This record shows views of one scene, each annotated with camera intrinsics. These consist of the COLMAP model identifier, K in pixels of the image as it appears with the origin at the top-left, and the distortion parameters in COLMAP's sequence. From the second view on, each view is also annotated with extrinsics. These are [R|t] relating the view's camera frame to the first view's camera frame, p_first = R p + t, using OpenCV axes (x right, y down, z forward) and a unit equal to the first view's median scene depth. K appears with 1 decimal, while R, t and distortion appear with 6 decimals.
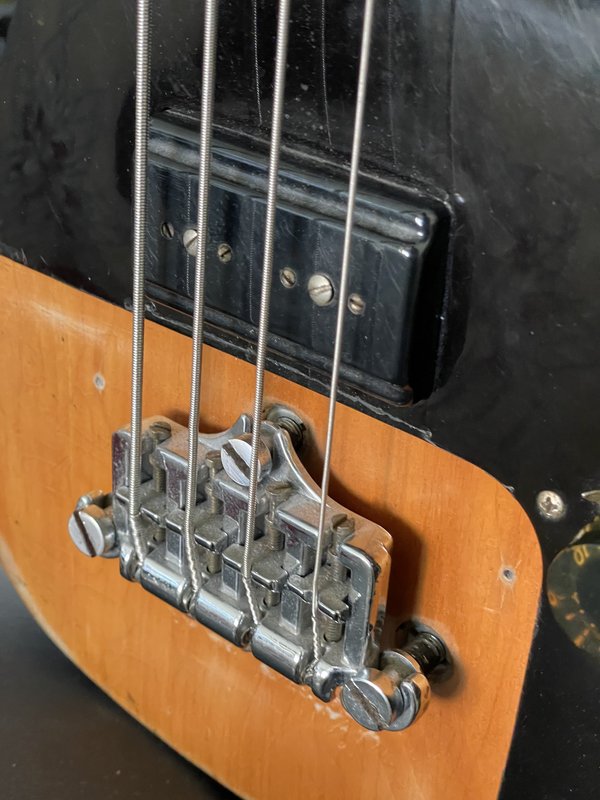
lens RADIAL K [[1175.7, 0, 300.0], [0, 1175.7, 400.0], [0, 0, 1]] dist [0.018043, 0.067020]
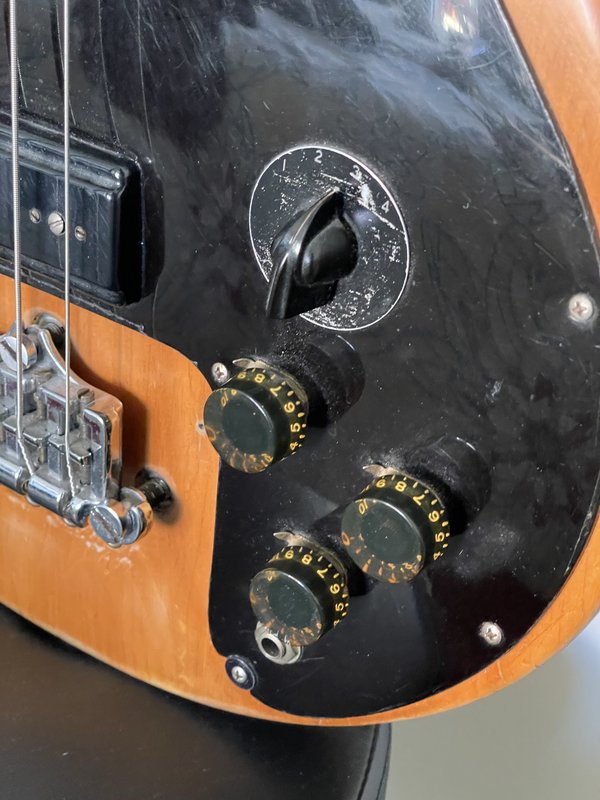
lens RADIAL K [[1175.7, 0, 300.0], [0, 1175.7, 400.0], [0, 0, 1]] dist [0.018043, 0.067020]
pose [[0.996441, -0.015312, 0.082896, 0.172786], [0.013301, 0.999605, 0.024751, 0.079853], [-0.083243, -0.023560, 0.996251, -0.406532]]
